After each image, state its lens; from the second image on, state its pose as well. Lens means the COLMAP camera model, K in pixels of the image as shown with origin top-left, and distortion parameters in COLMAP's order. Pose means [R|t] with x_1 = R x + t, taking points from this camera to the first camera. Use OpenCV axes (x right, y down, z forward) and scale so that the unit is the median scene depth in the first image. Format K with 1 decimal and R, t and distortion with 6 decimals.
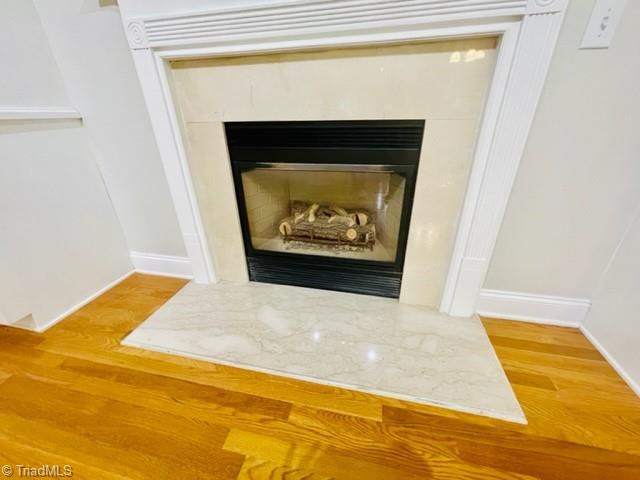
lens RADIAL K [[259.6, 0, 320.6], [0, 259.6, 238.6], [0, 0, 1]] dist [-0.001073, -0.000264]
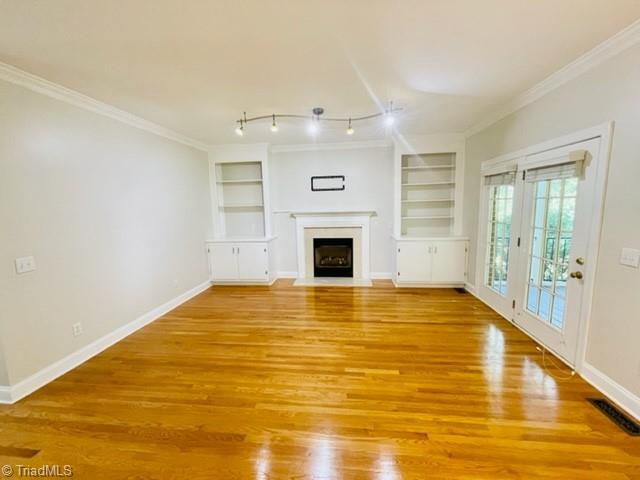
lens RADIAL K [[259.6, 0, 320.6], [0, 259.6, 238.6], [0, 0, 1]] dist [-0.001073, -0.000264]
pose [[0.994318, -0.023370, 0.103851, -0.630991], [0.054601, 0.949455, -0.309117, 0.901437], [-0.091378, 0.313031, 0.945337, -3.037049]]
